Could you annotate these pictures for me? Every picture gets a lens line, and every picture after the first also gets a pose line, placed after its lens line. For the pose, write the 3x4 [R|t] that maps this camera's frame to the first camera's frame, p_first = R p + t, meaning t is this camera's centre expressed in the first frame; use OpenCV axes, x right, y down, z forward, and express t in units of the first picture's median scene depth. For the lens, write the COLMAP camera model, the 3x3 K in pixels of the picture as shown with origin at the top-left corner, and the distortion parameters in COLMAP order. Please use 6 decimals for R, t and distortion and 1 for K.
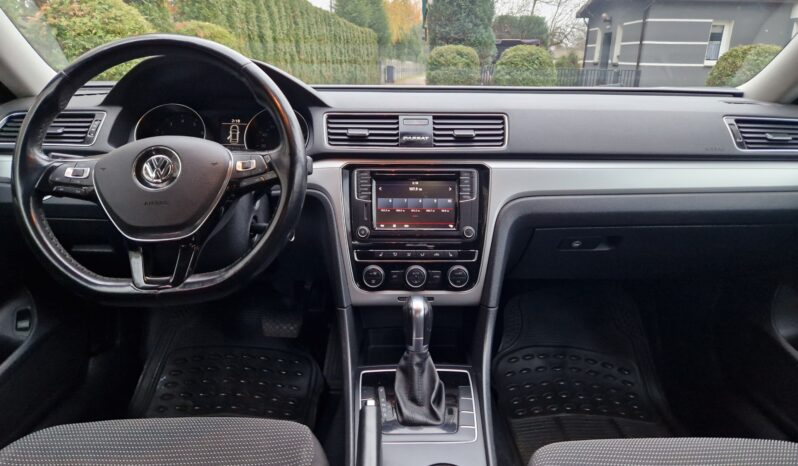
lens RADIAL K [[533.6, 0, 403.7], [0, 533.6, 231.1], [0, 0, 1]] dist [0.043361, -0.026667]
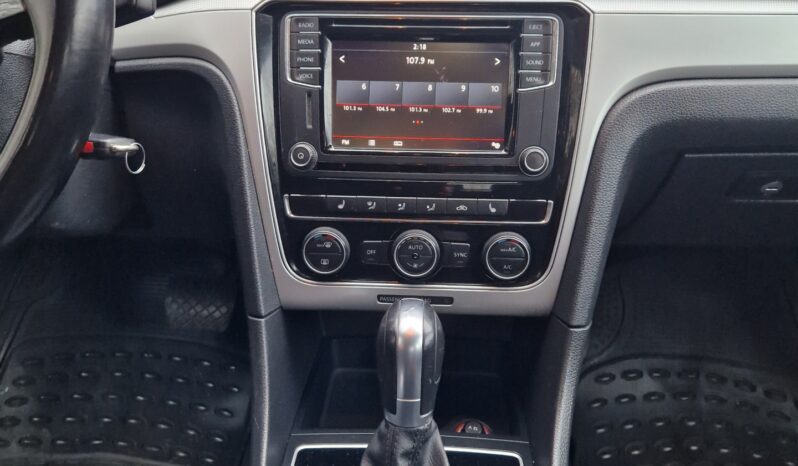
lens RADIAL K [[717.4, 0, 399.5], [0, 717.4, 249.8], [0, 0, 1]] dist [0.038728, -0.016021]
pose [[0.997551, 0.027514, -0.064304, 0.048655], [-0.017239, 0.987732, 0.155202, -0.015061], [0.067785, -0.153713, 0.985788, 0.377897]]
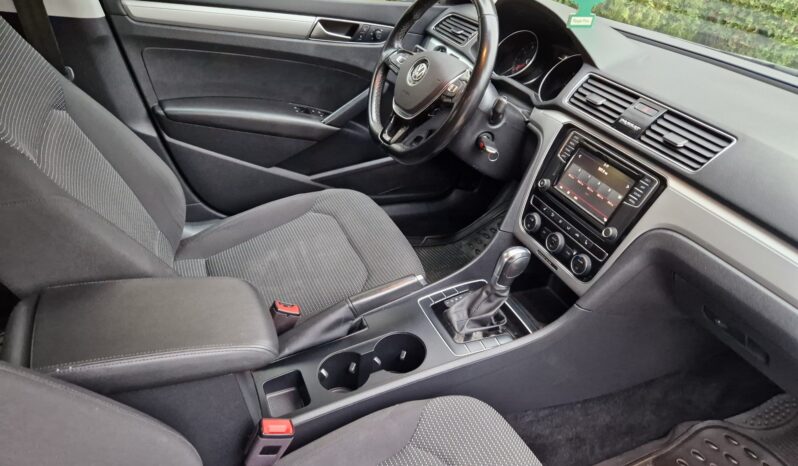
lens RADIAL K [[533.6, 0, 399.3], [0, 533.6, 233.5], [0, 0, 1]] dist [0.043361, -0.026667]
pose [[0.380555, 0.522151, -0.763241, 0.713541], [-0.372141, 0.842032, 0.390503, -0.232874], [0.846575, 0.135426, 0.514753, 0.171597]]
